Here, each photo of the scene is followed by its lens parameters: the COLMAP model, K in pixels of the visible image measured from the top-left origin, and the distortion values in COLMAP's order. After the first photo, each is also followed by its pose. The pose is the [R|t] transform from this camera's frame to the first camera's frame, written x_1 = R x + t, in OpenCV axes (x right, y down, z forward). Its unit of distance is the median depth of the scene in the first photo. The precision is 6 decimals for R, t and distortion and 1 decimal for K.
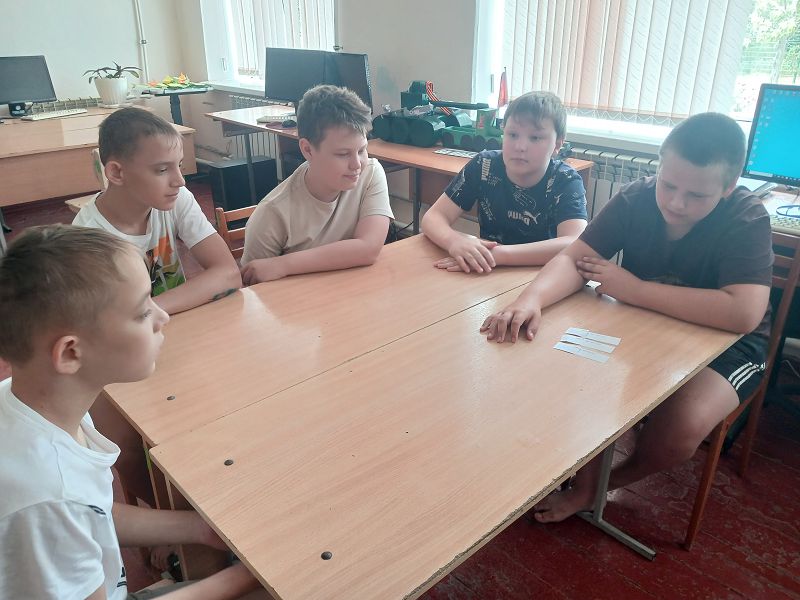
lens RADIAL K [[627.4, 0, 396.7], [0, 627.4, 298.9], [0, 0, 1]] dist [0.027390, -0.033465]
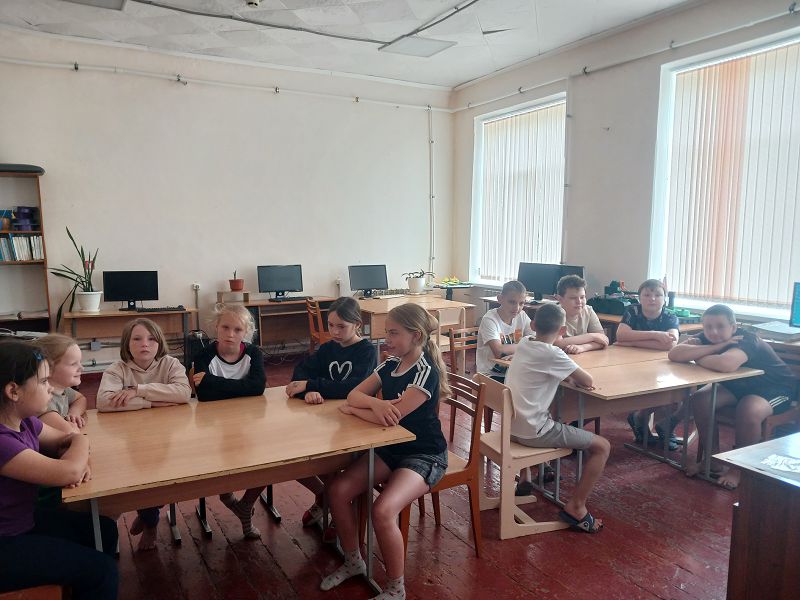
lens RADIAL K [[627.4, 0, 404.0], [0, 627.4, 318.9], [0, 0, 1]] dist [0.027390, -0.033465]
pose [[0.961217, 0.044970, -0.272101, -0.038135], [-0.121963, 0.954211, -0.273141, 0.234977], [0.247359, 0.295734, 0.922689, -0.563617]]
